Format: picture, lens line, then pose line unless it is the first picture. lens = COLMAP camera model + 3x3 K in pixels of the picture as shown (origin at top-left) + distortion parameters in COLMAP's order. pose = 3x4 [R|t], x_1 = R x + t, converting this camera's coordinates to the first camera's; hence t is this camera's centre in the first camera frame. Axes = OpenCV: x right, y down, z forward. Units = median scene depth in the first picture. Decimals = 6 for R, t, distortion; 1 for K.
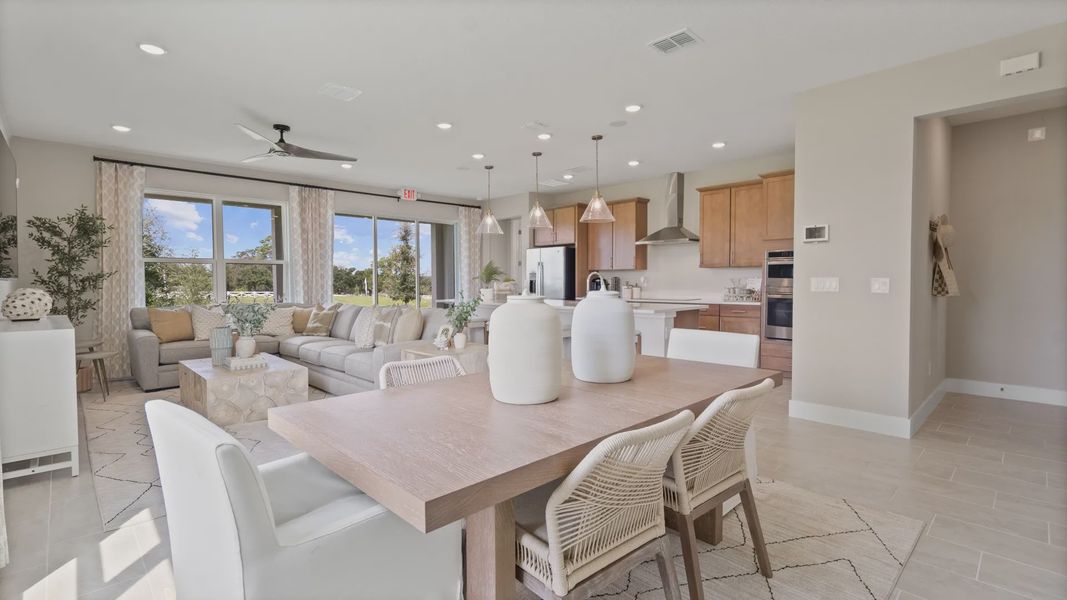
lens RADIAL K [[493.2, 0, 533.5], [0, 493.2, 300.0], [0, 0, 1]] dist [-0.000058, -0.000028]
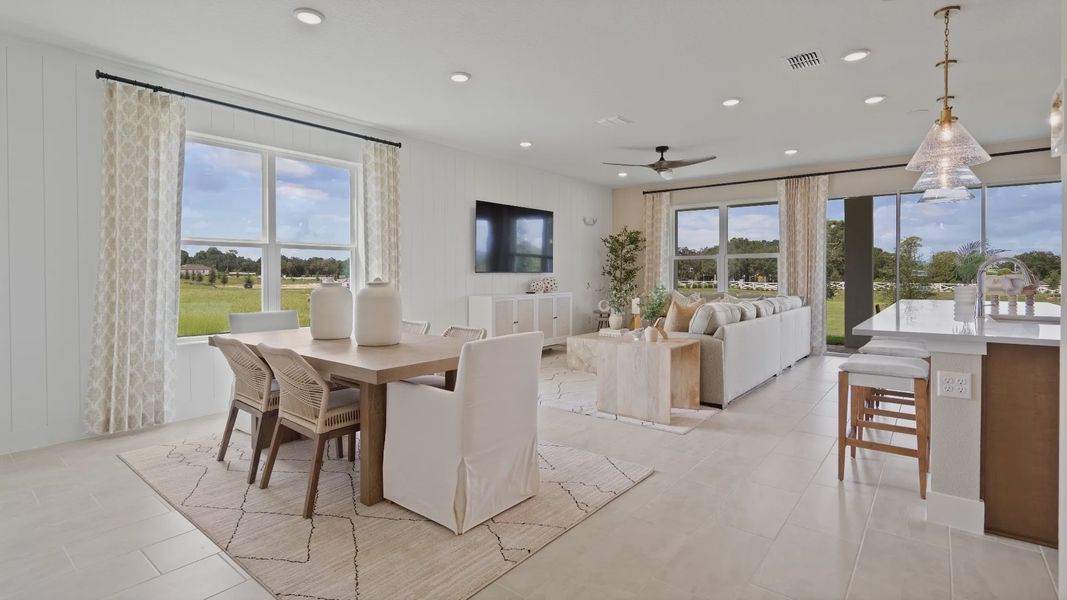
lens RADIAL K [[501.7, 0, 536.2], [0, 501.7, 271.9], [0, 0, 1]] dist [-0.000302, -0.000031]
pose [[0.130792, -0.000007, -0.991410, 0.690197], [-0.038416, 0.999249, -0.005075, -0.023488], [0.990665, 0.038750, 0.130694, 0.535268]]
